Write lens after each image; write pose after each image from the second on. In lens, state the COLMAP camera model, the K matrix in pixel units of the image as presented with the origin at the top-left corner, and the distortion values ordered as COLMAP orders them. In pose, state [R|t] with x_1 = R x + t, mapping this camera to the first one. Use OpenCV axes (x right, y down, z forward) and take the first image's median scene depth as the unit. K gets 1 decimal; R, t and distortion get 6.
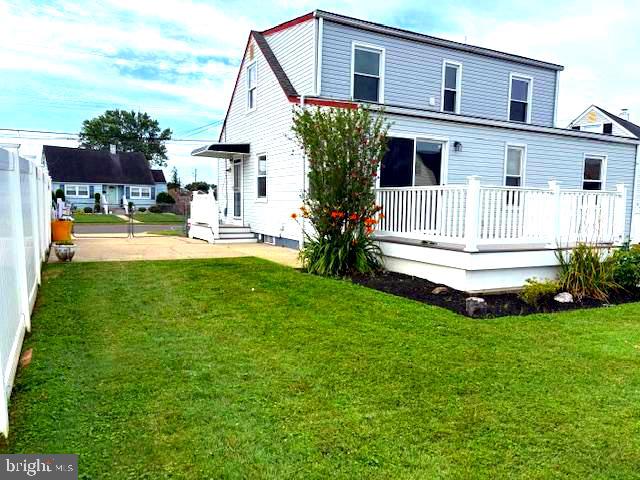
lens RADIAL K [[490.9, 0, 320.1], [0, 490.9, 243.4], [0, 0, 1]] dist [0.009922, 0.001699]
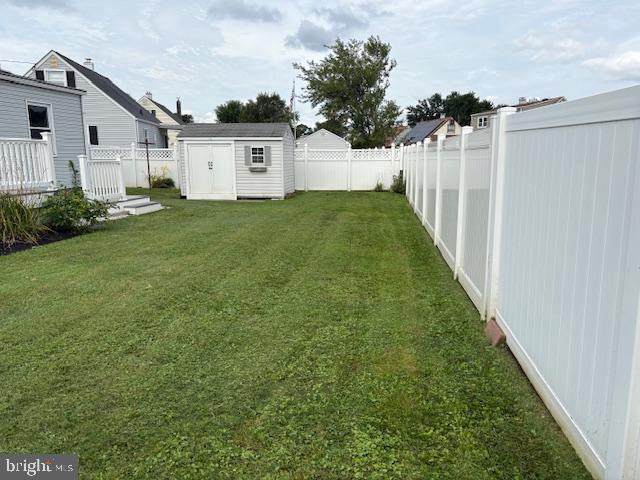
lens RADIAL K [[478.1, 0, 320.0], [0, 478.1, 240.0], [0, 0, 1]] dist [0.127695, -0.140423]
pose [[0.596094, -0.160480, 0.786714, 0.065714], [0.079762, 0.986811, 0.140862, 0.004567], [-0.798943, -0.021217, 0.601032, -0.092866]]
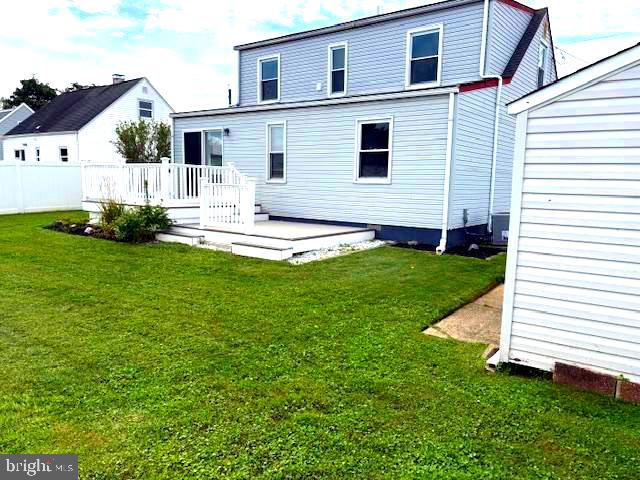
lens RADIAL K [[490.9, 0, 320.1], [0, 490.9, 243.4], [0, 0, 1]] dist [0.009922, 0.001699]
pose [[0.422709, 0.109631, -0.899610, 1.459445], [-0.082635, 0.993184, 0.082205, -0.030315], [0.902490, 0.039591, 0.428887, 0.614191]]
